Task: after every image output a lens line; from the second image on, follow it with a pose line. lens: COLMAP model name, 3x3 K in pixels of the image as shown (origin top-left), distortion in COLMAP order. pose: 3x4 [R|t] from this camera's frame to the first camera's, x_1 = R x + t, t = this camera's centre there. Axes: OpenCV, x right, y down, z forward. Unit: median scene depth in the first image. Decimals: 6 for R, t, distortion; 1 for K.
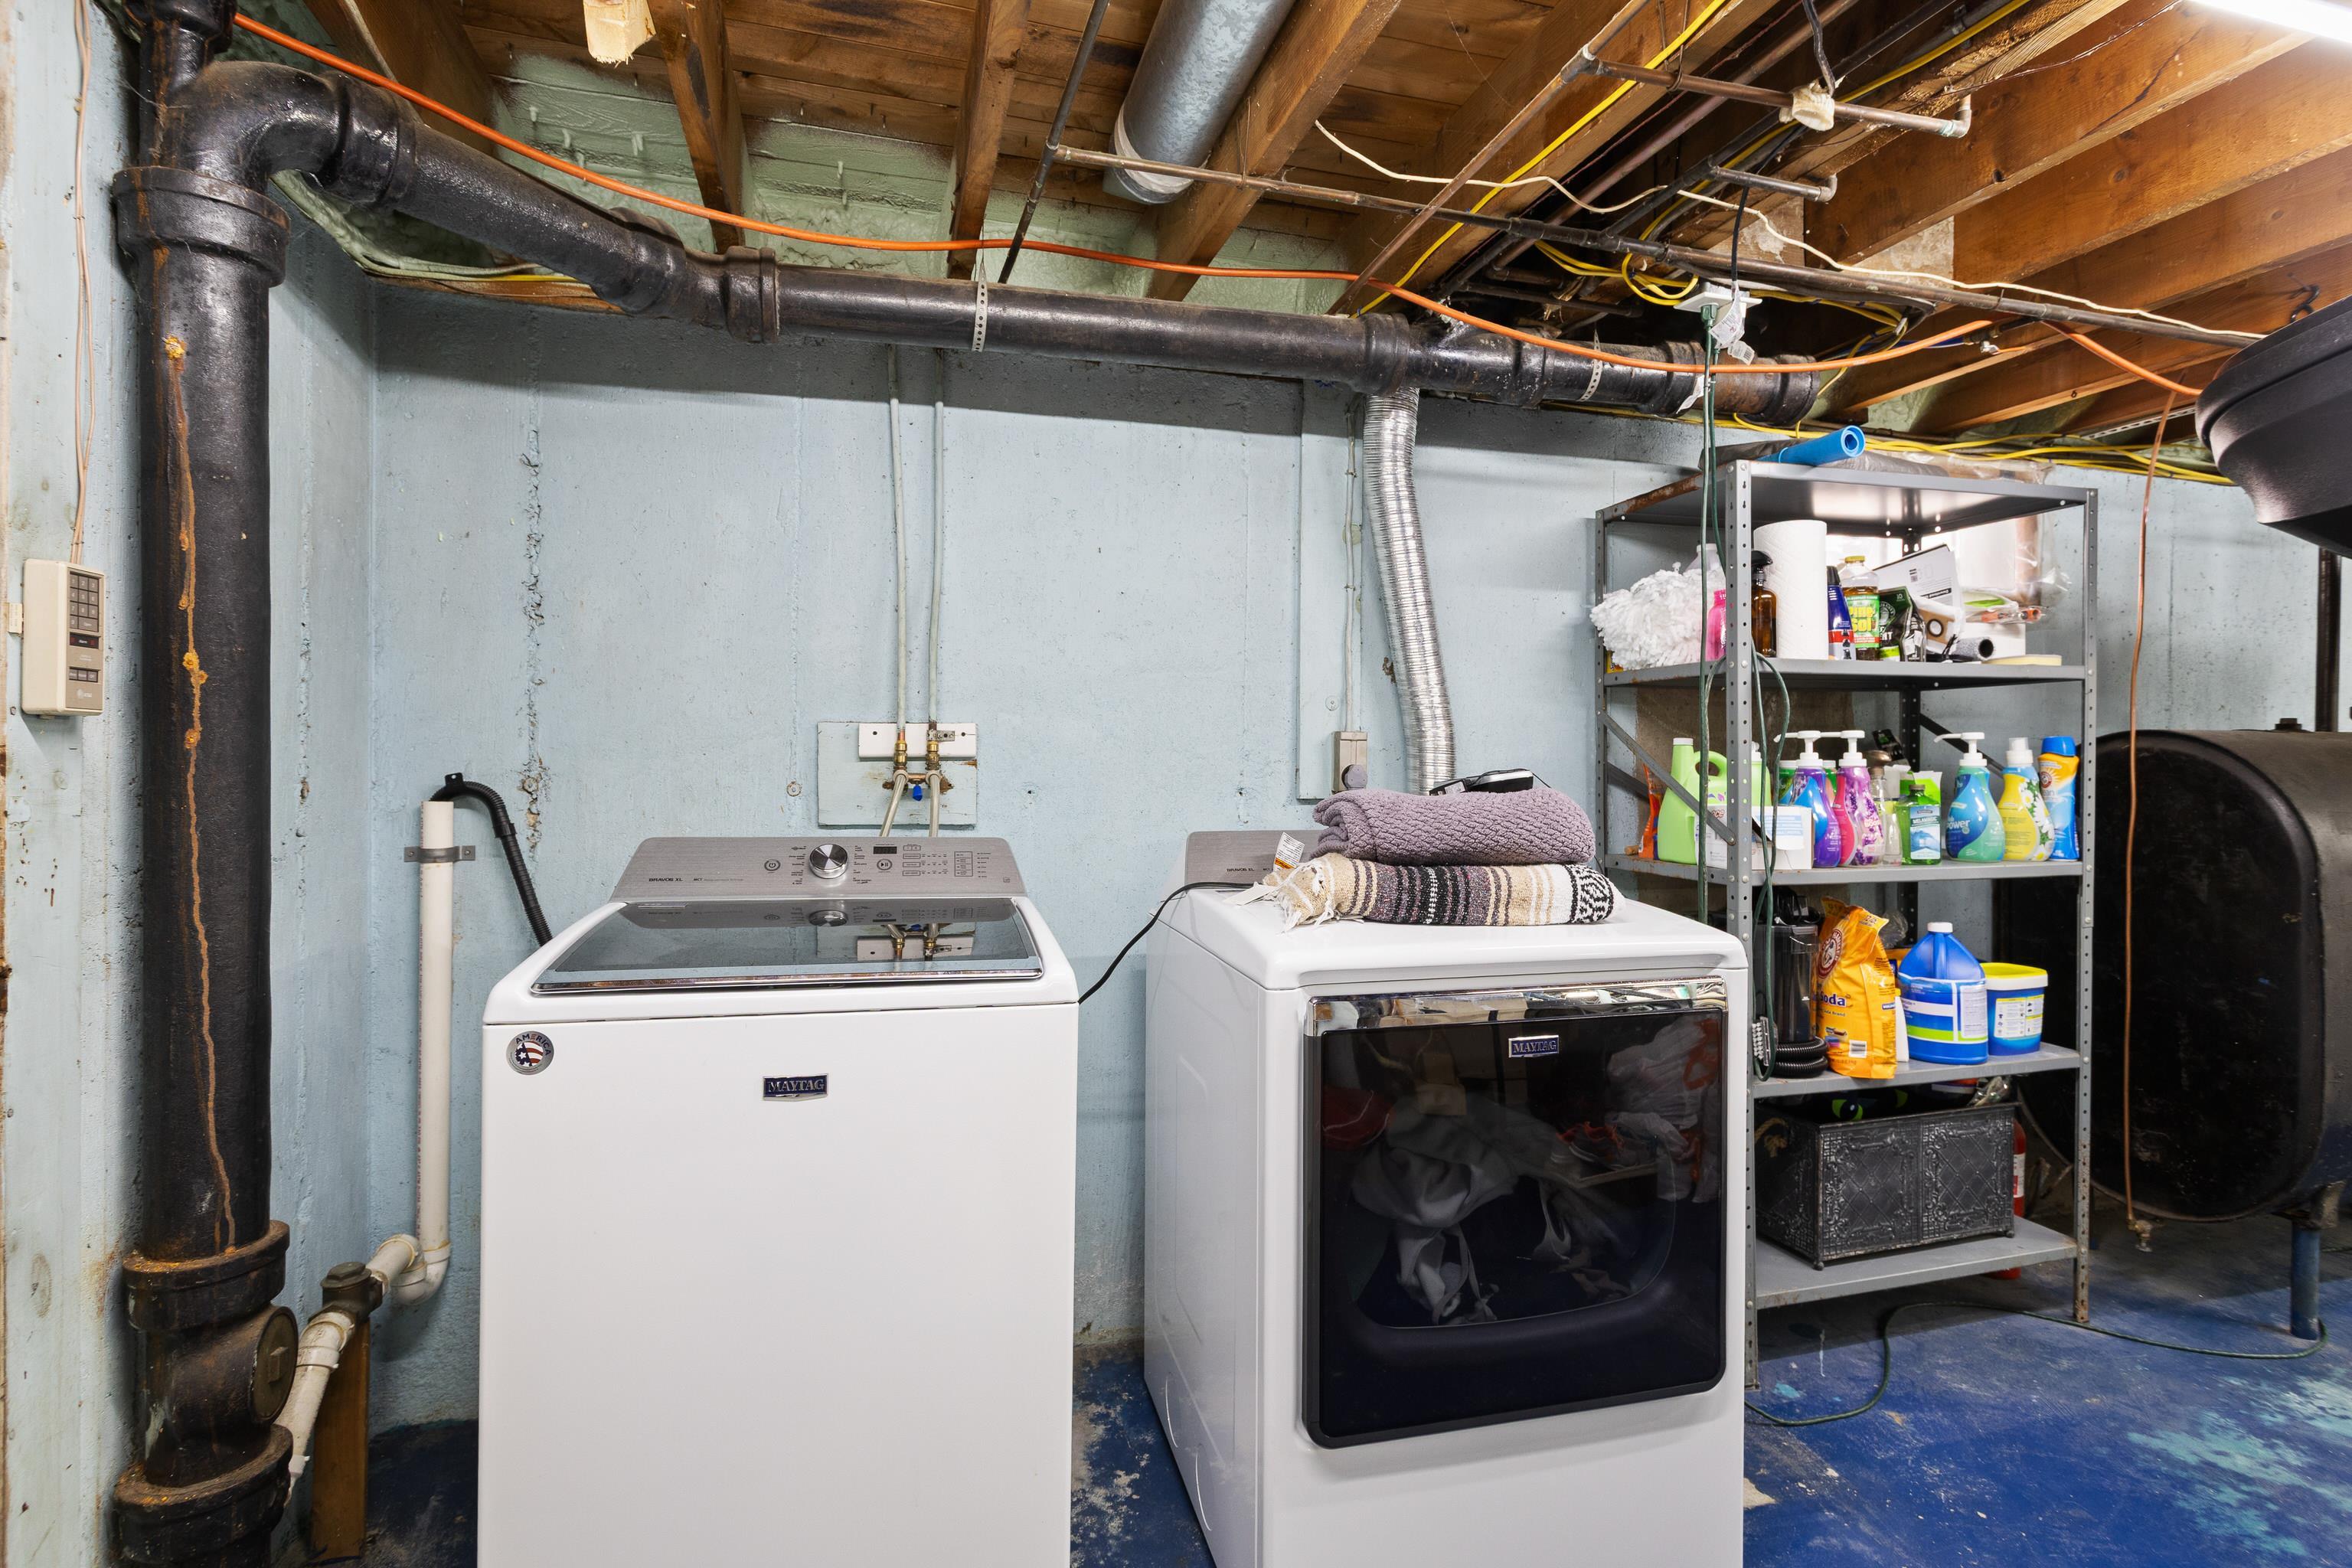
lens RADIAL K [[1100.4, 0, 1172.1], [0, 1100.4, 773.5], [0, 0, 1]] dist [0.001033, 0.000181]
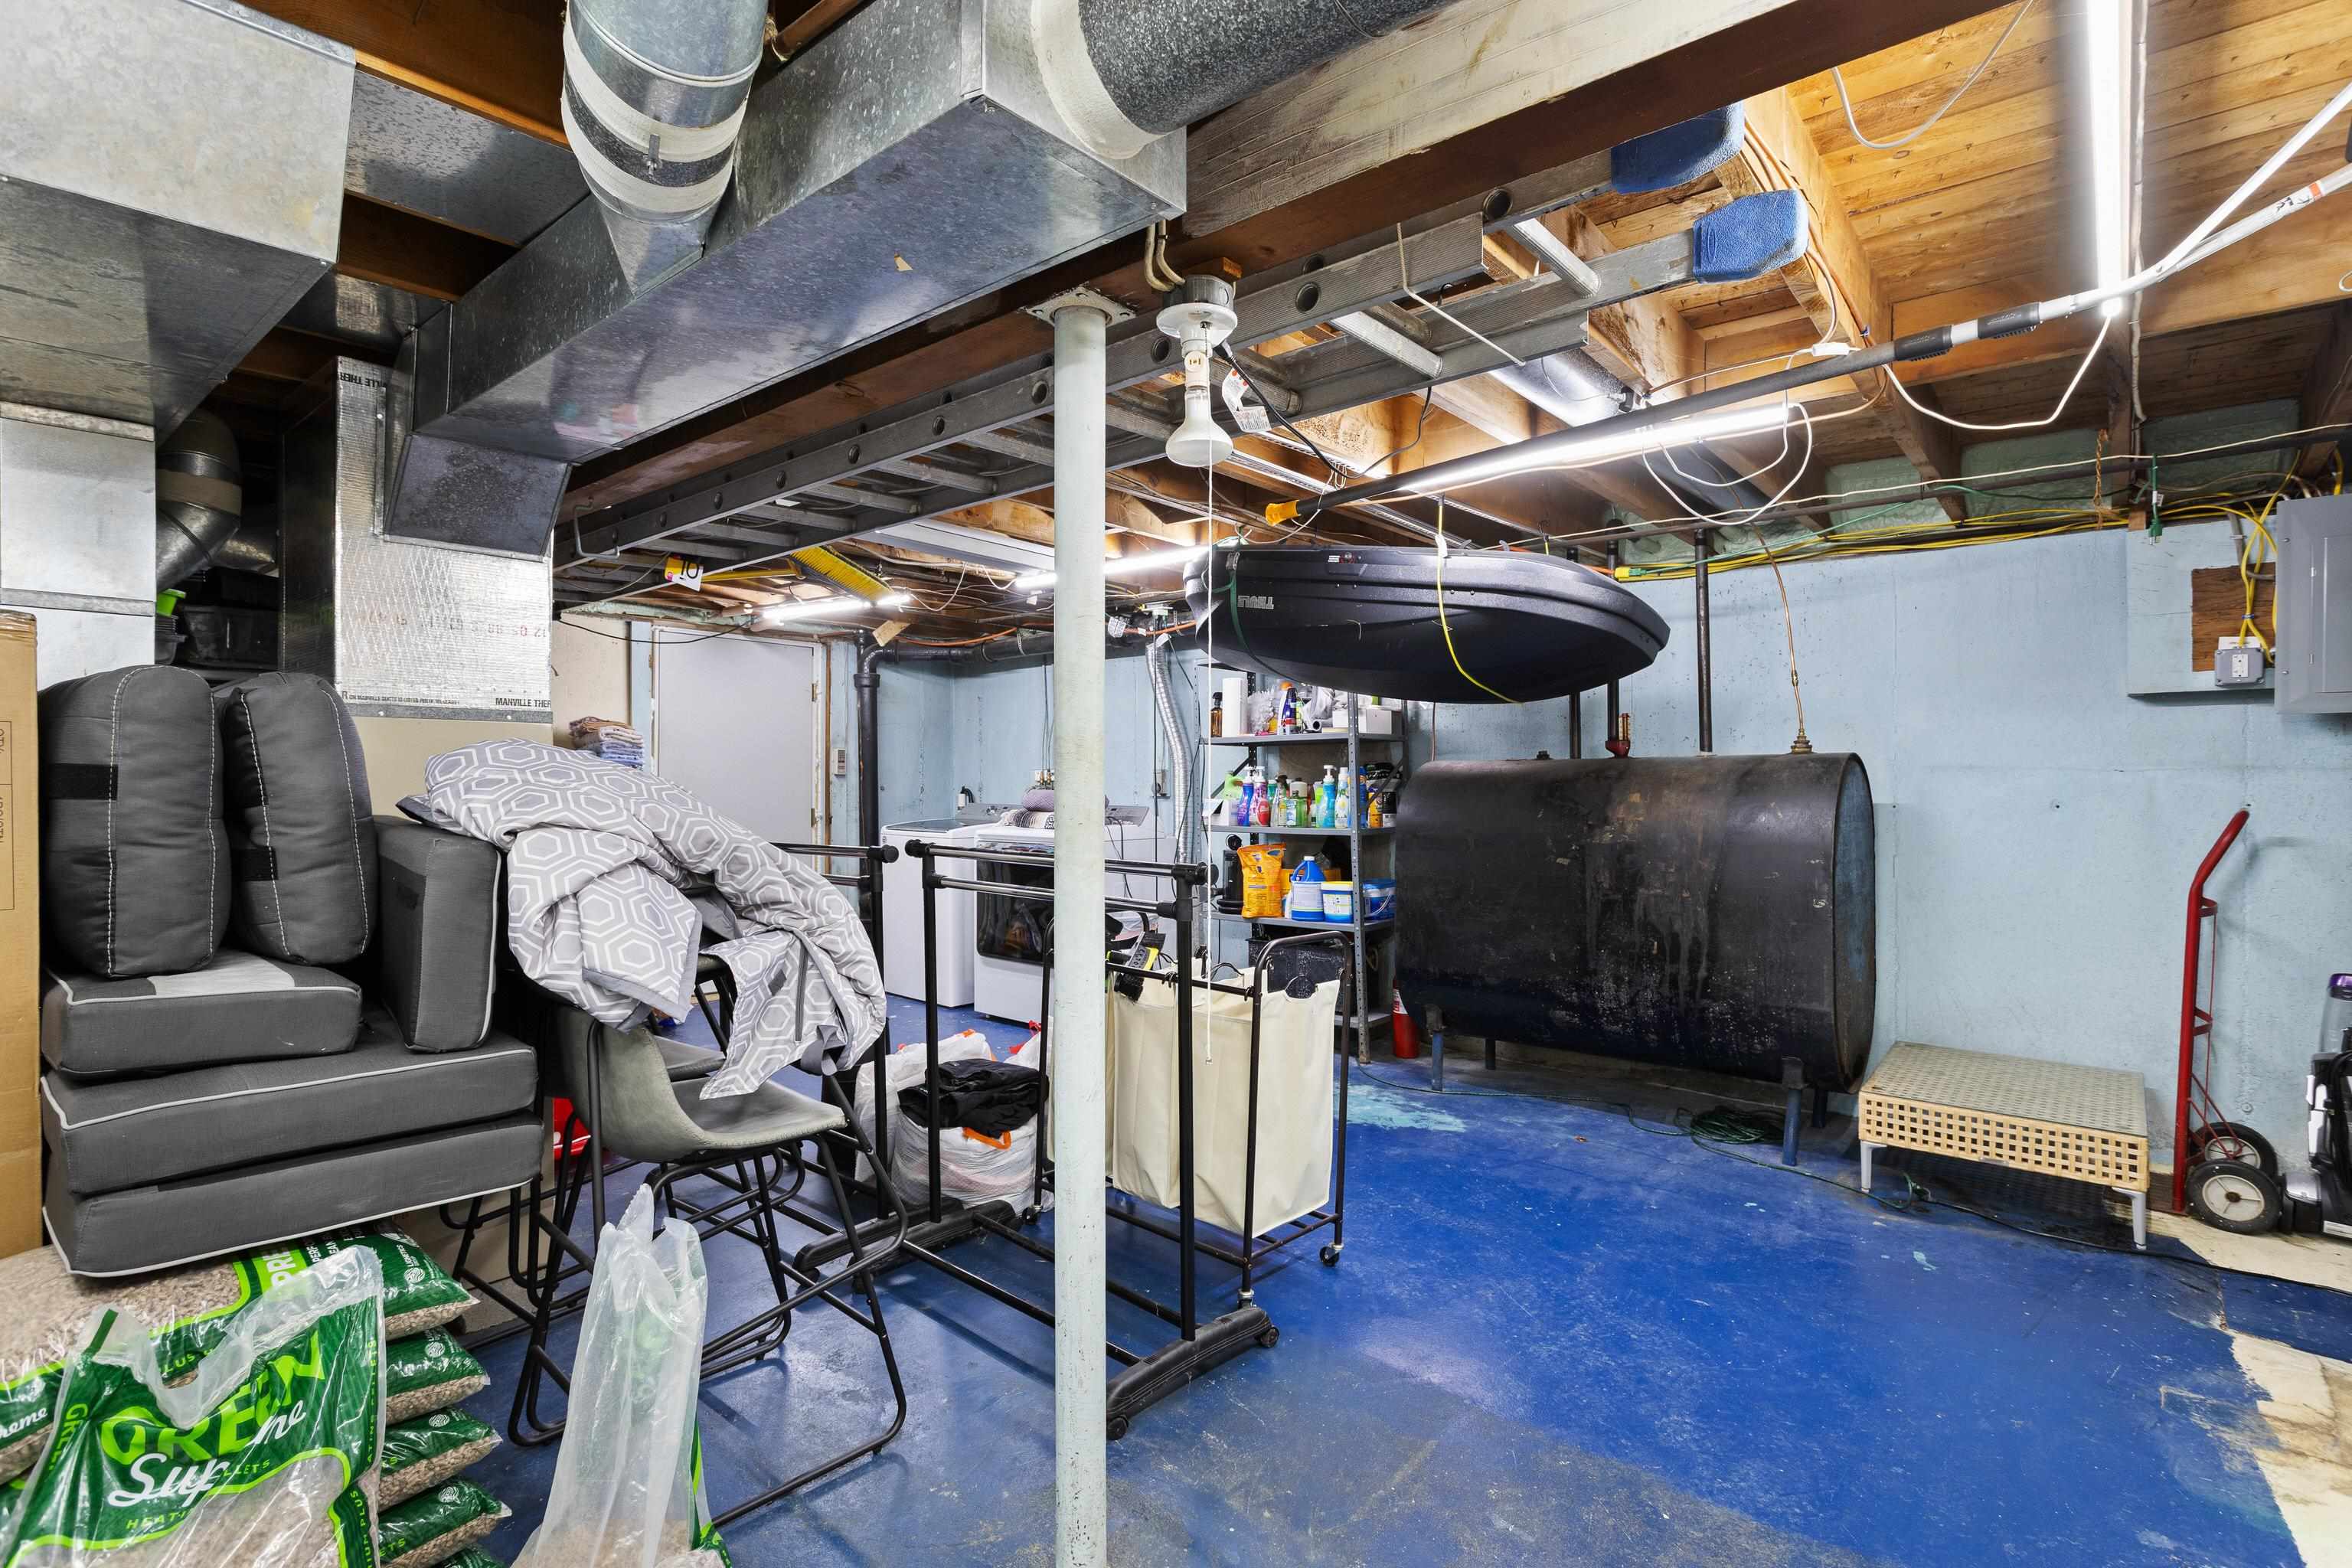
lens RADIAL K [[1100.4, 0, 1173.8], [0, 1100.4, 784.4], [0, 0, 1]] dist [0.001033, 0.000181]
pose [[0.568290, -0.004871, -0.822814, 2.526888], [-0.010132, 0.999865, -0.012917, 0.031480], [0.822766, 0.015677, 0.568164, -0.460815]]
